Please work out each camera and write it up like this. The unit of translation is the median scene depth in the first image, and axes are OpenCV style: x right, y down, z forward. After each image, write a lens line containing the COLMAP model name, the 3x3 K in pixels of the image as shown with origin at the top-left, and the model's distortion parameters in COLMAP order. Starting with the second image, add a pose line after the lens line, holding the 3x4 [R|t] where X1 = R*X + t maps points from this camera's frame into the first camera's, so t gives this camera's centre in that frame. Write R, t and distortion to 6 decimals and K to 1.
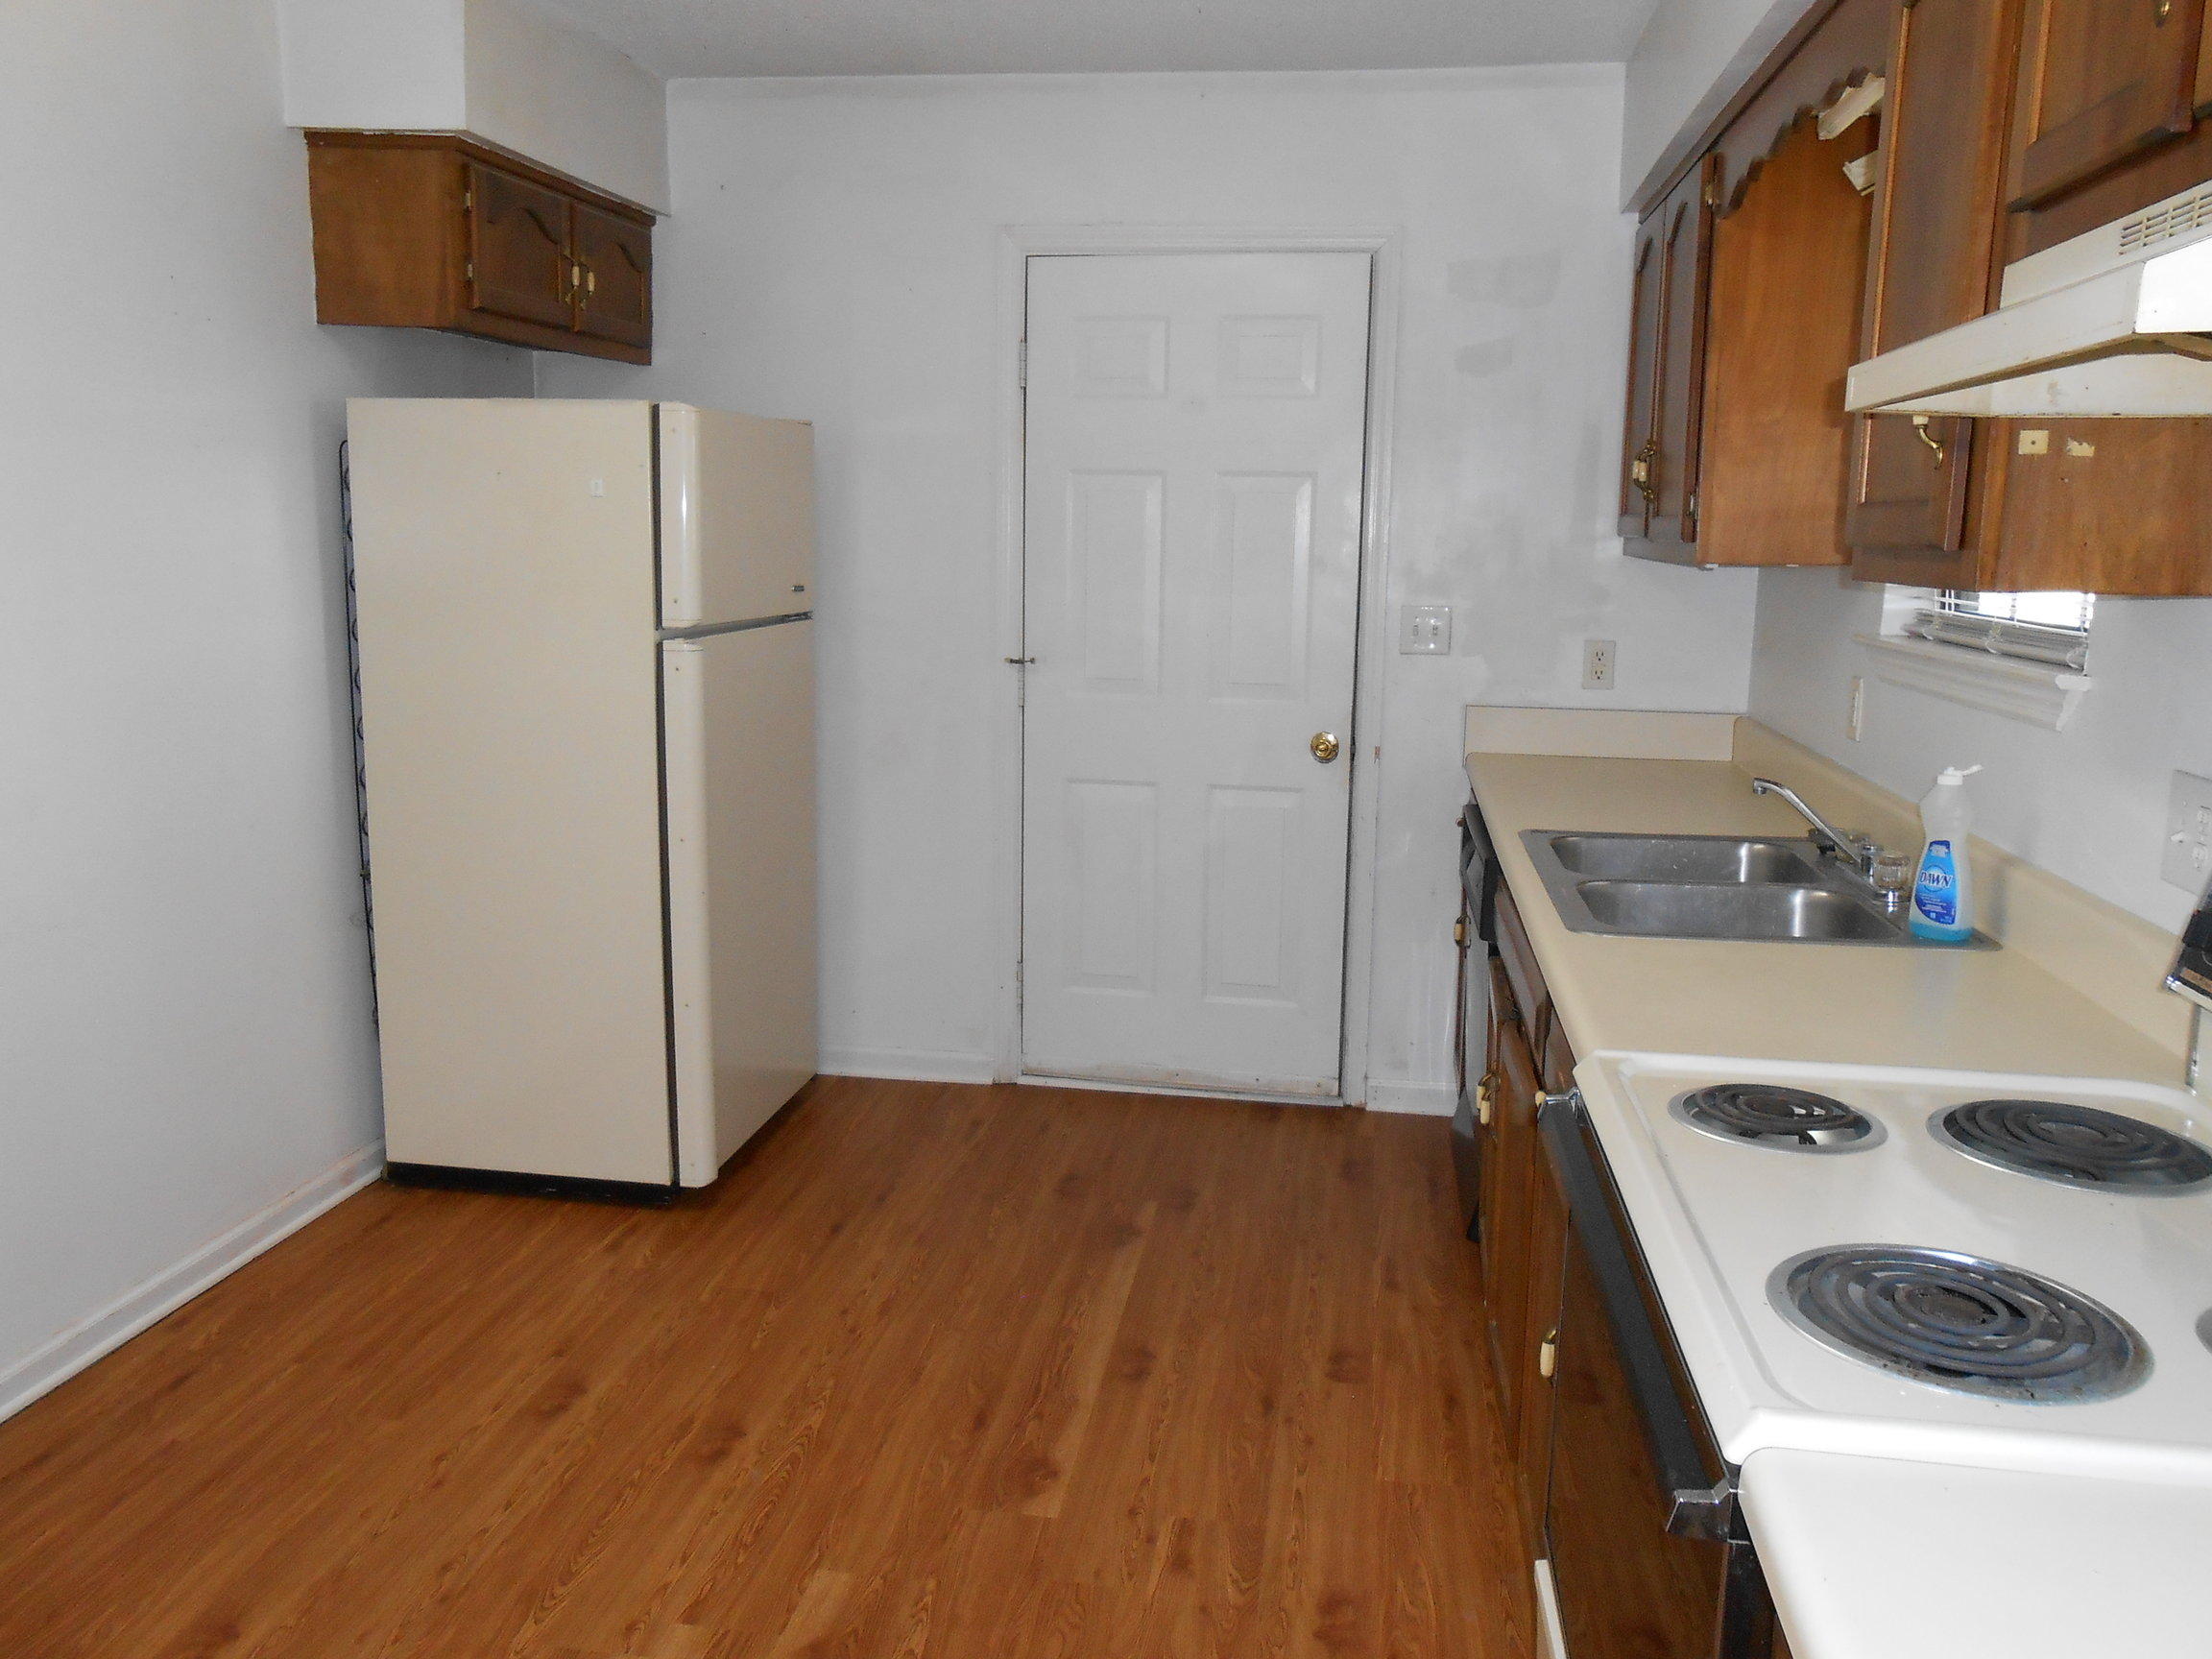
lens RADIAL K [[1721.0, 0, 1110.8], [0, 1721.0, 830.4], [0, 0, 1]] dist [-0.028465, 0.032282]
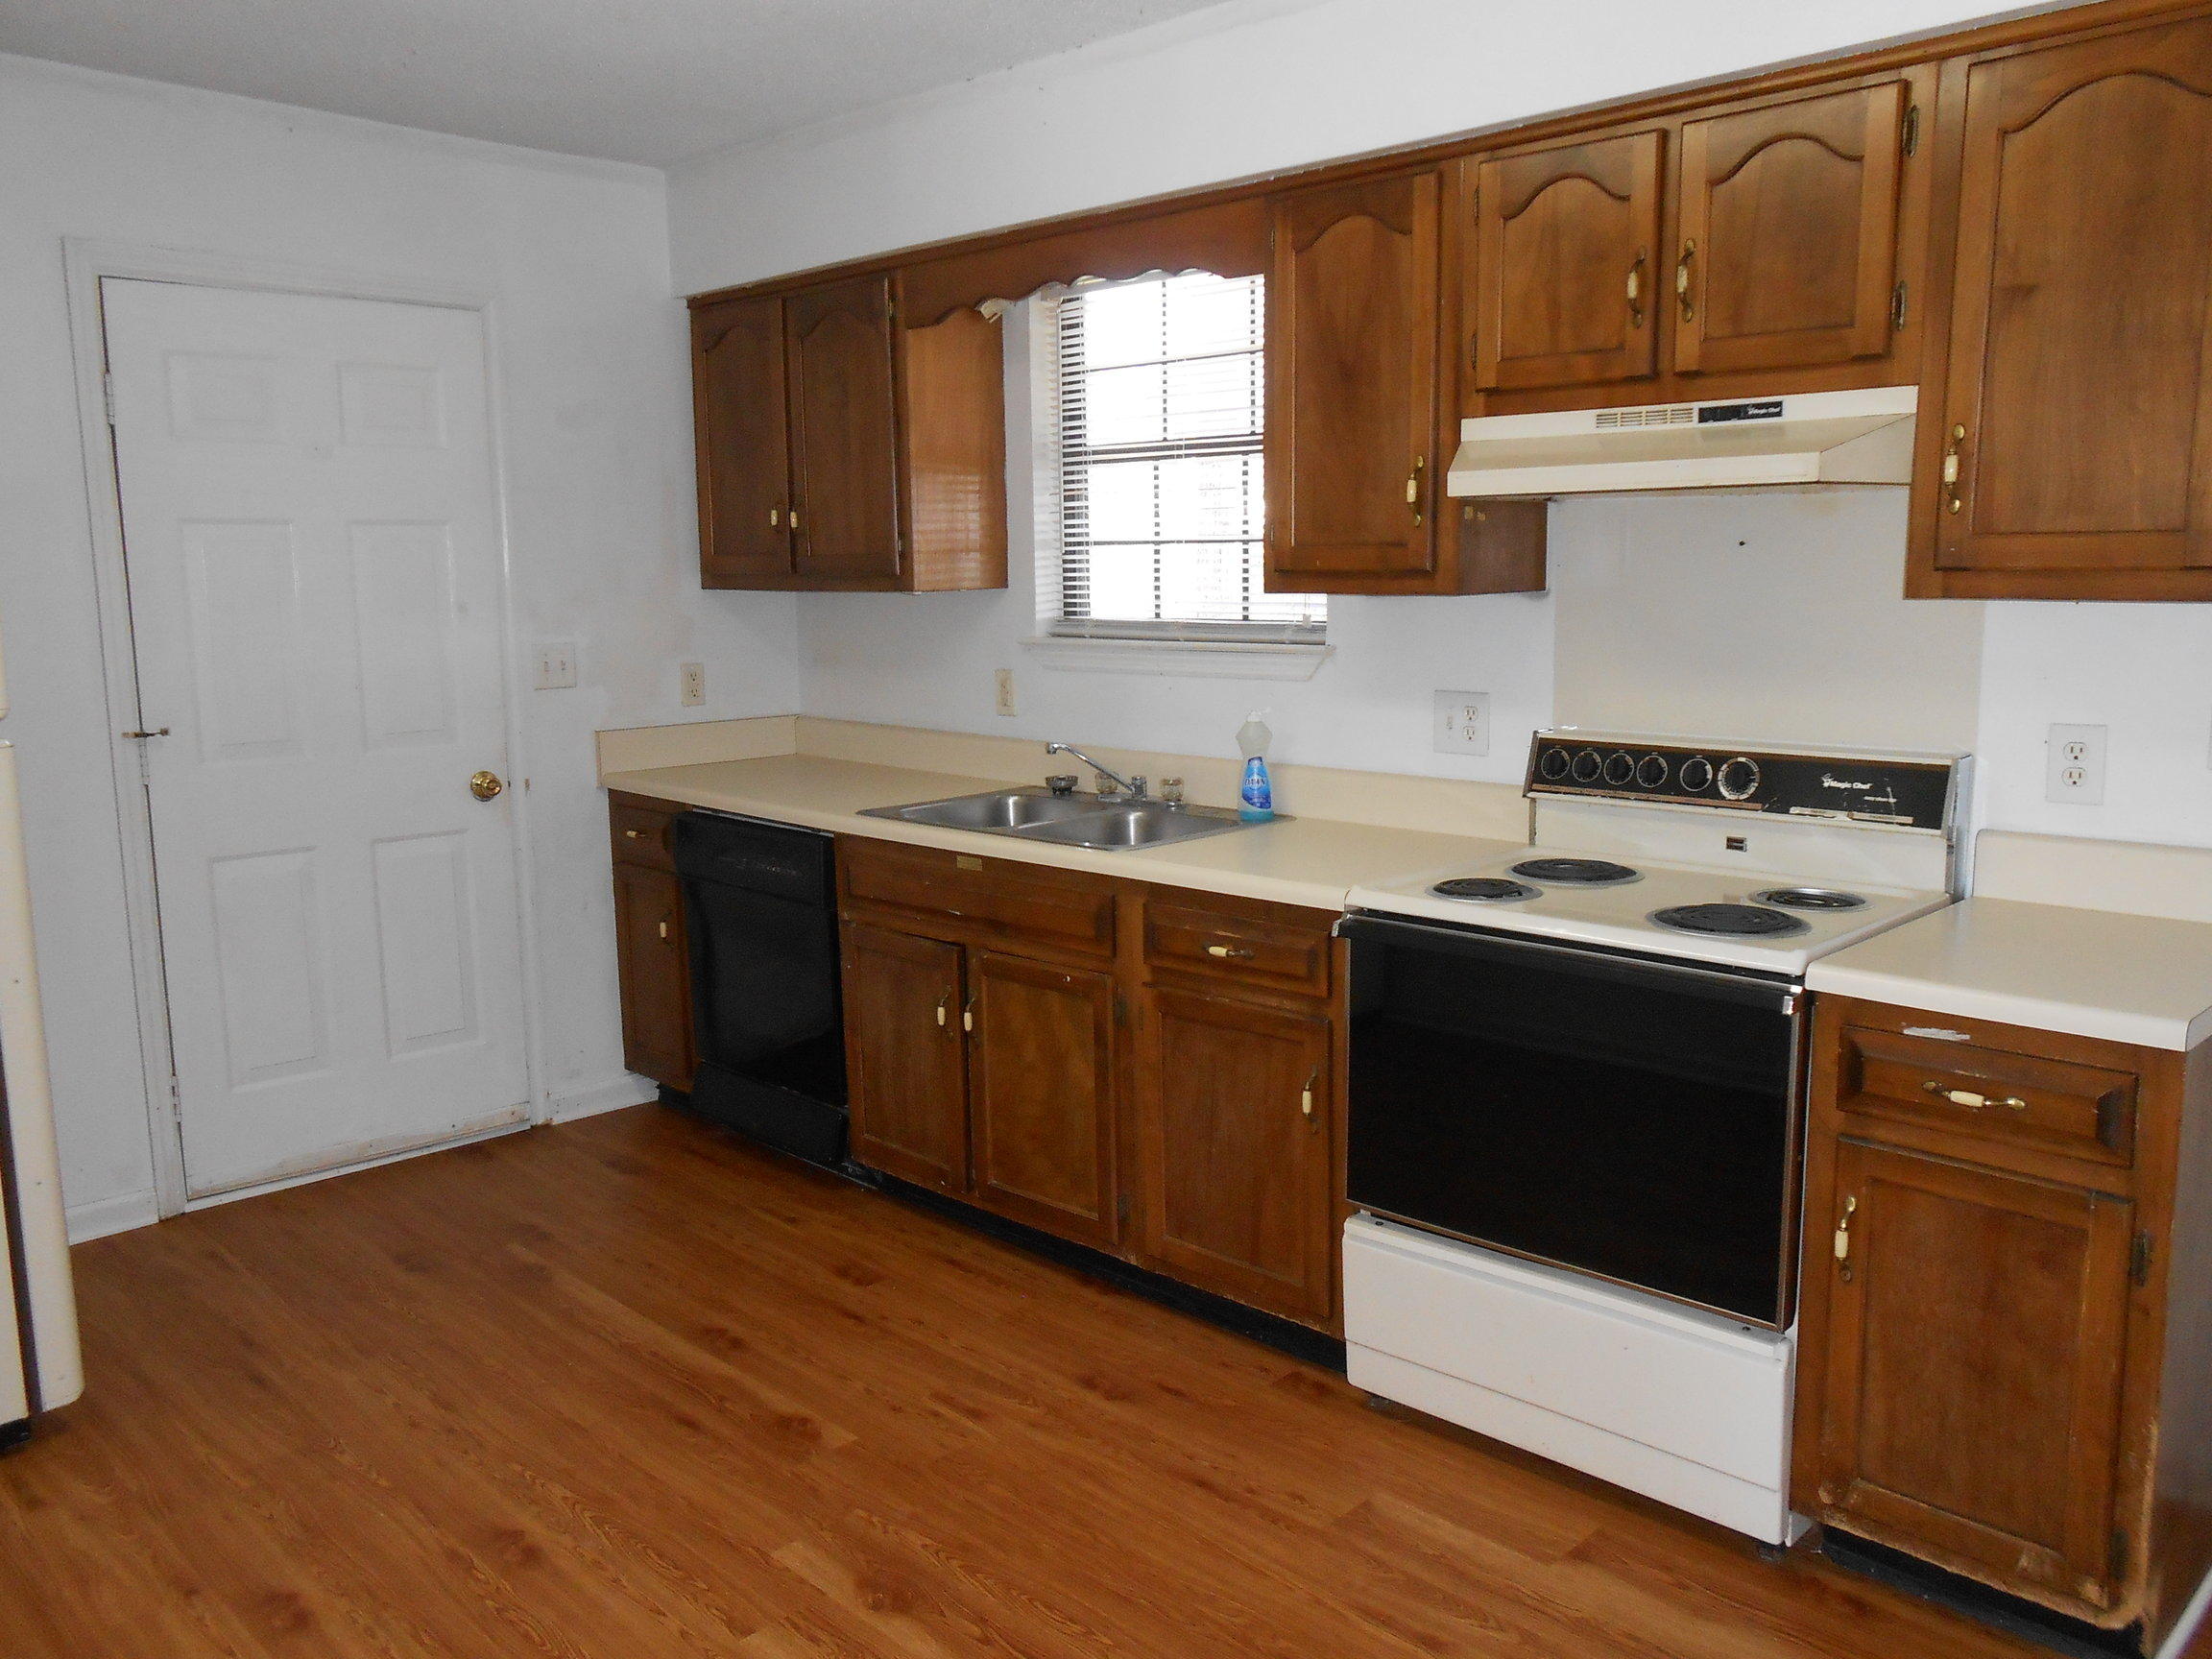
lens RADIAL K [[1721.0, 0, 1120.1], [0, 1721.0, 819.0], [0, 0, 1]] dist [-0.028465, 0.032282]
pose [[0.586945, -0.140853, 0.797281, -0.660959], [0.160204, 0.985485, 0.056163, -0.035378], [-0.793619, 0.094763, 0.600990, 0.114569]]
